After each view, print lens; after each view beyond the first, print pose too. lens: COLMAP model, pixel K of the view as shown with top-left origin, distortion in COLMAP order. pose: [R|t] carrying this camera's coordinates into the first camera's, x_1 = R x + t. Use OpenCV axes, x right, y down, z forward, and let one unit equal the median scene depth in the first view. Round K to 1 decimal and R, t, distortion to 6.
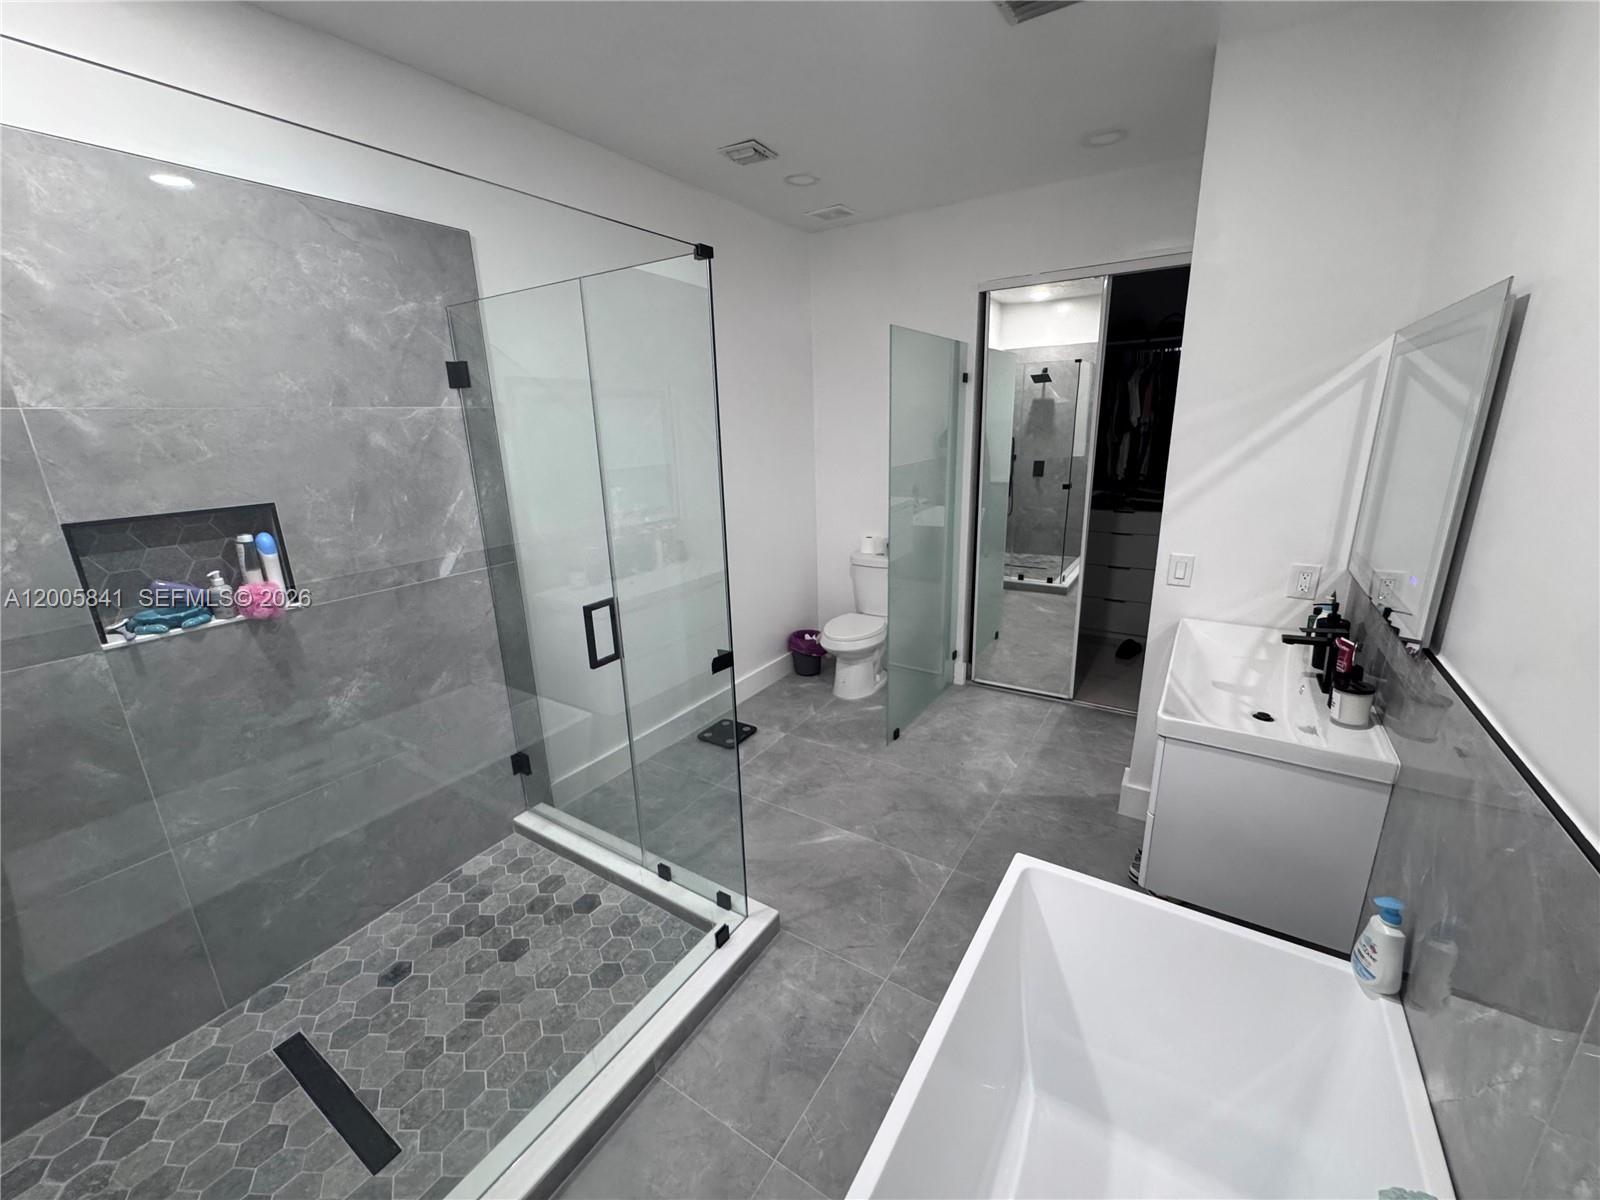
lens RADIAL K [[640.6, 0, 800.0], [0, 640.6, 600.0], [0, 0, 1]] dist [-0.001294, -0.000274]
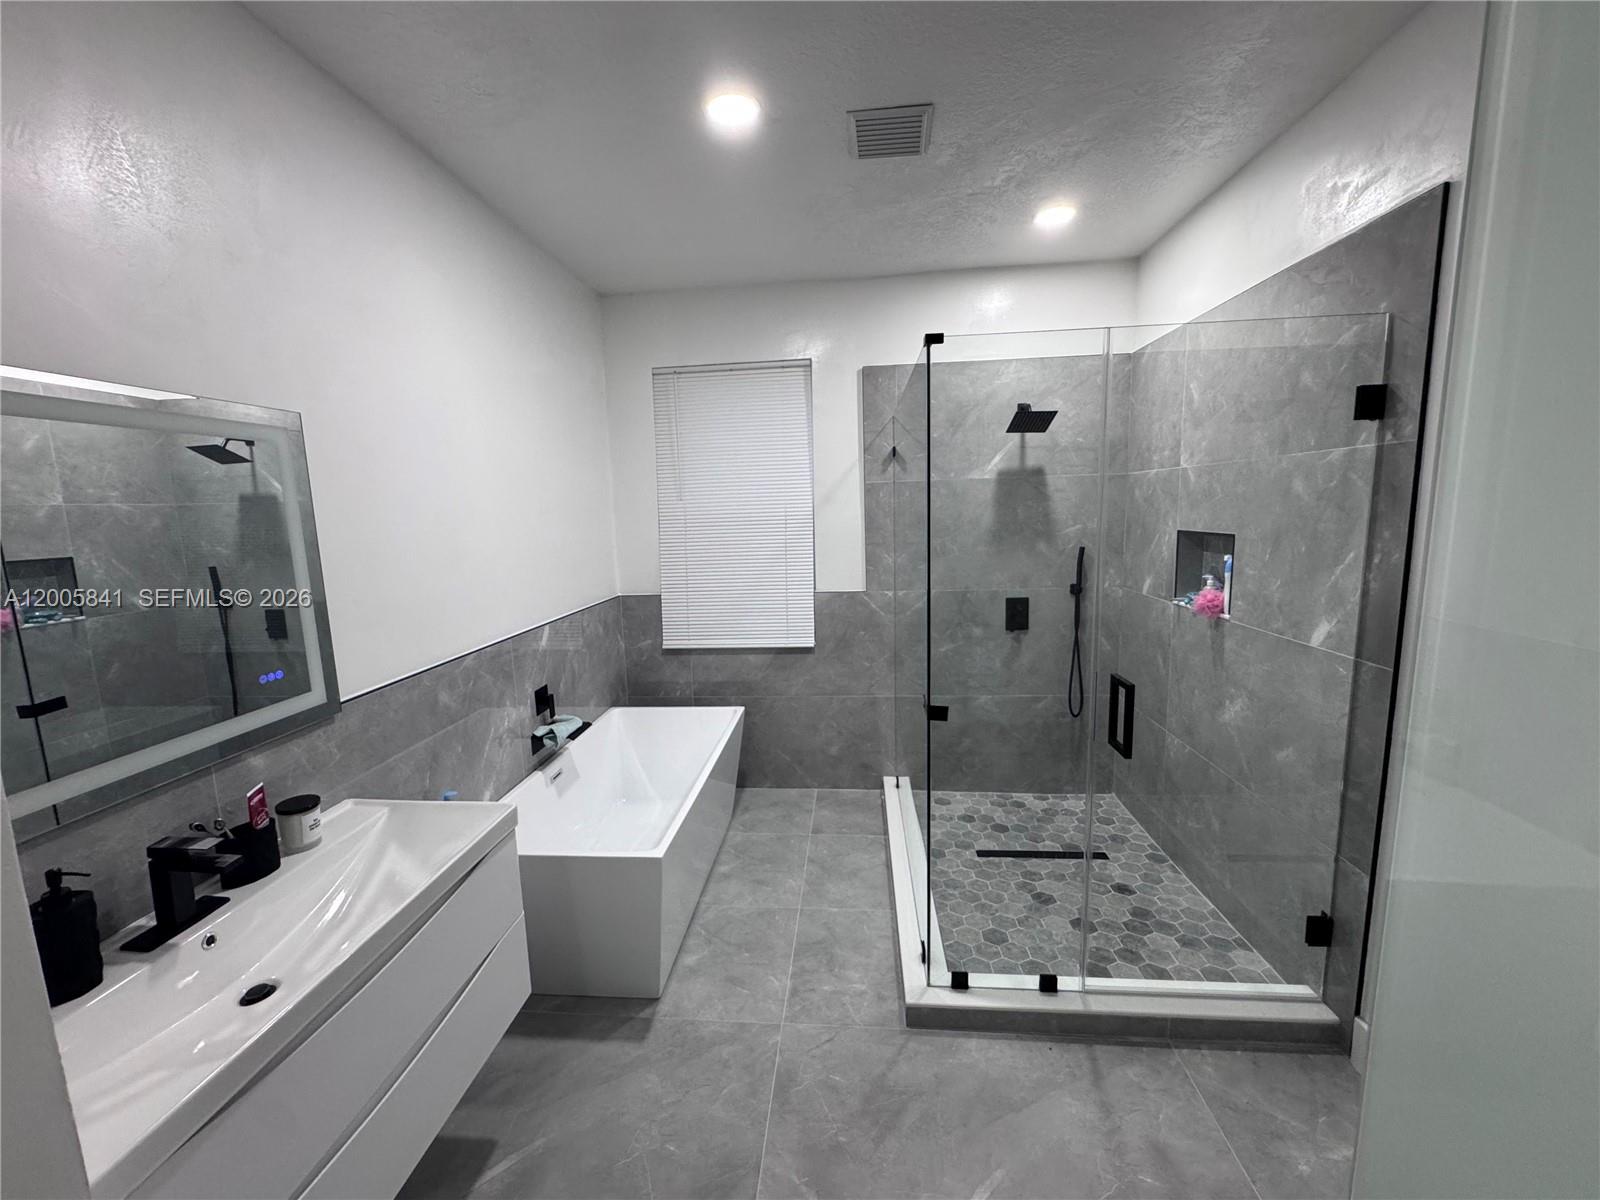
lens RADIAL K [[640.6, 0, 800.0], [0, 640.6, 600.0], [0, 0, 1]] dist [-0.001294, -0.000274]
pose [[-0.883212, 0.119207, -0.453571, 0.475929], [-0.075302, 0.918559, 0.388045, -0.418093], [0.462890, 0.376881, -0.802305, 1.520904]]
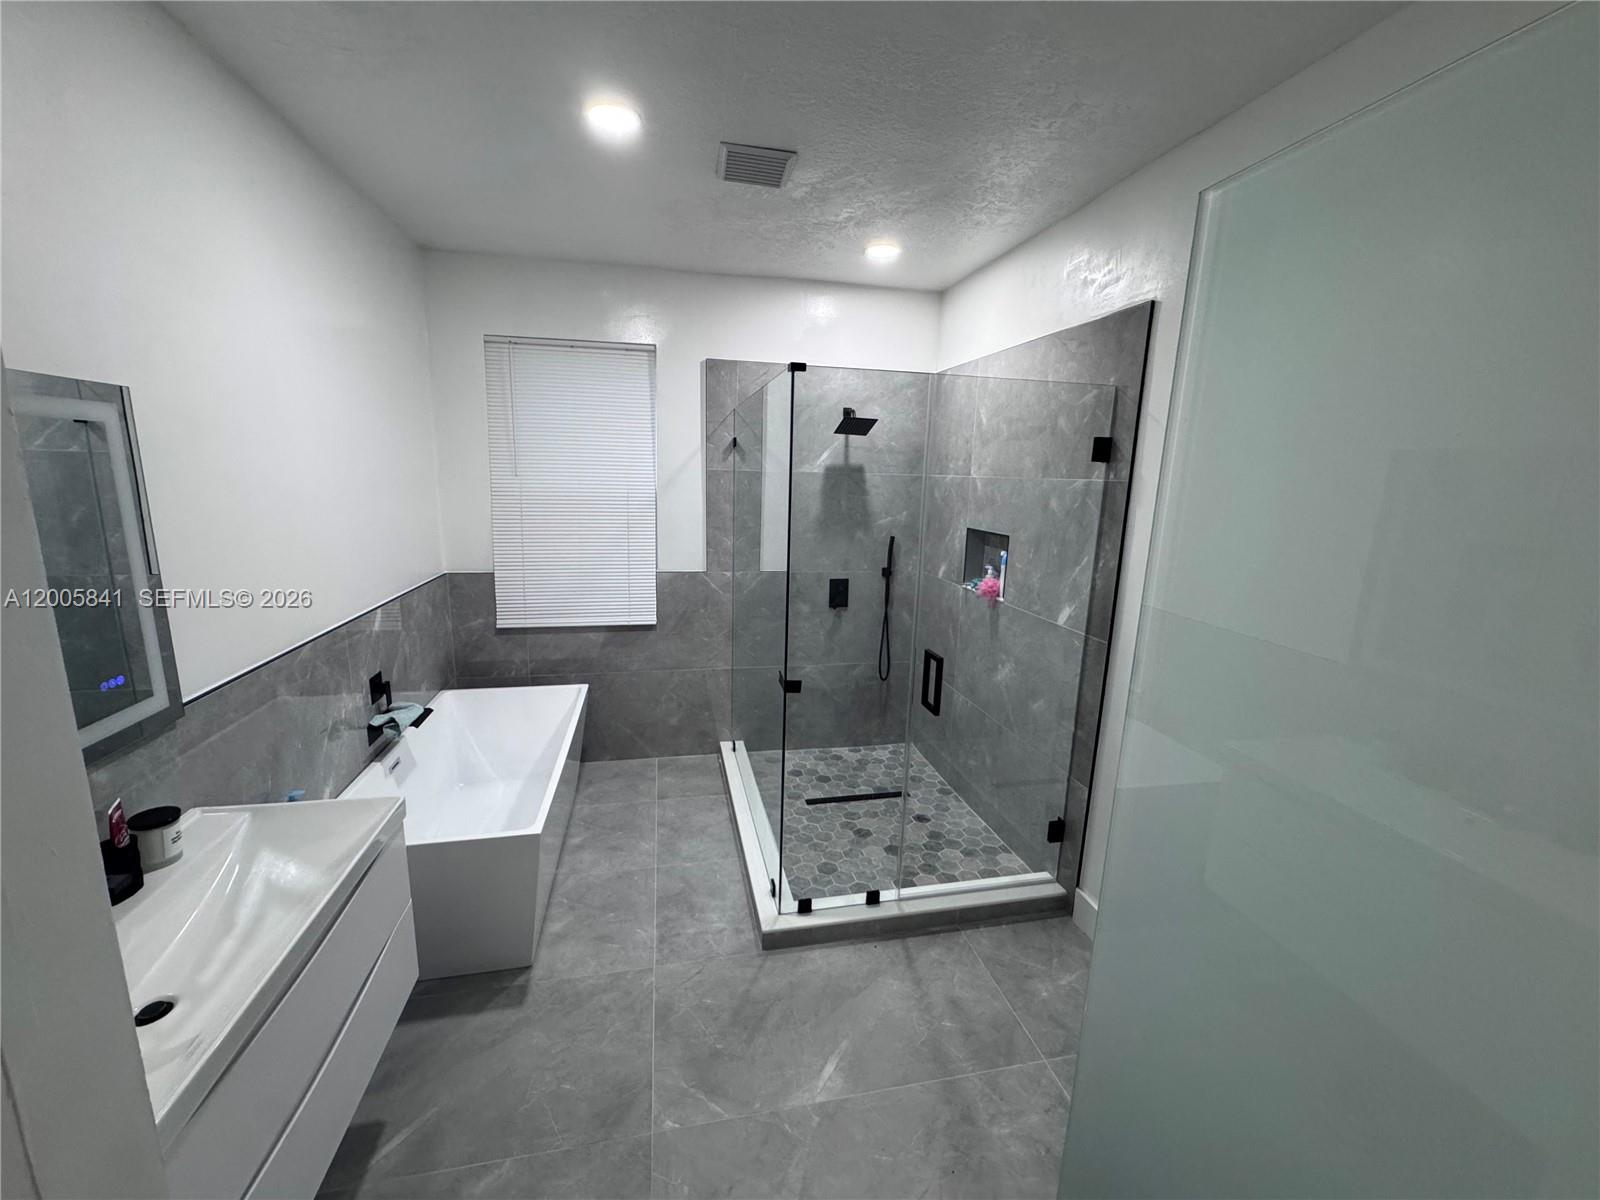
lens RADIAL K [[639.4, 0, 800.0], [0, 639.4, 600.0], [0, 0, 1]] dist [-0.000310, 0.000003]
pose [[-0.706096, 0.146511, -0.692794, 0.625914], [-0.201120, 0.896577, 0.394589, -0.488718], [0.678954, 0.417952, -0.603603, 1.535885]]
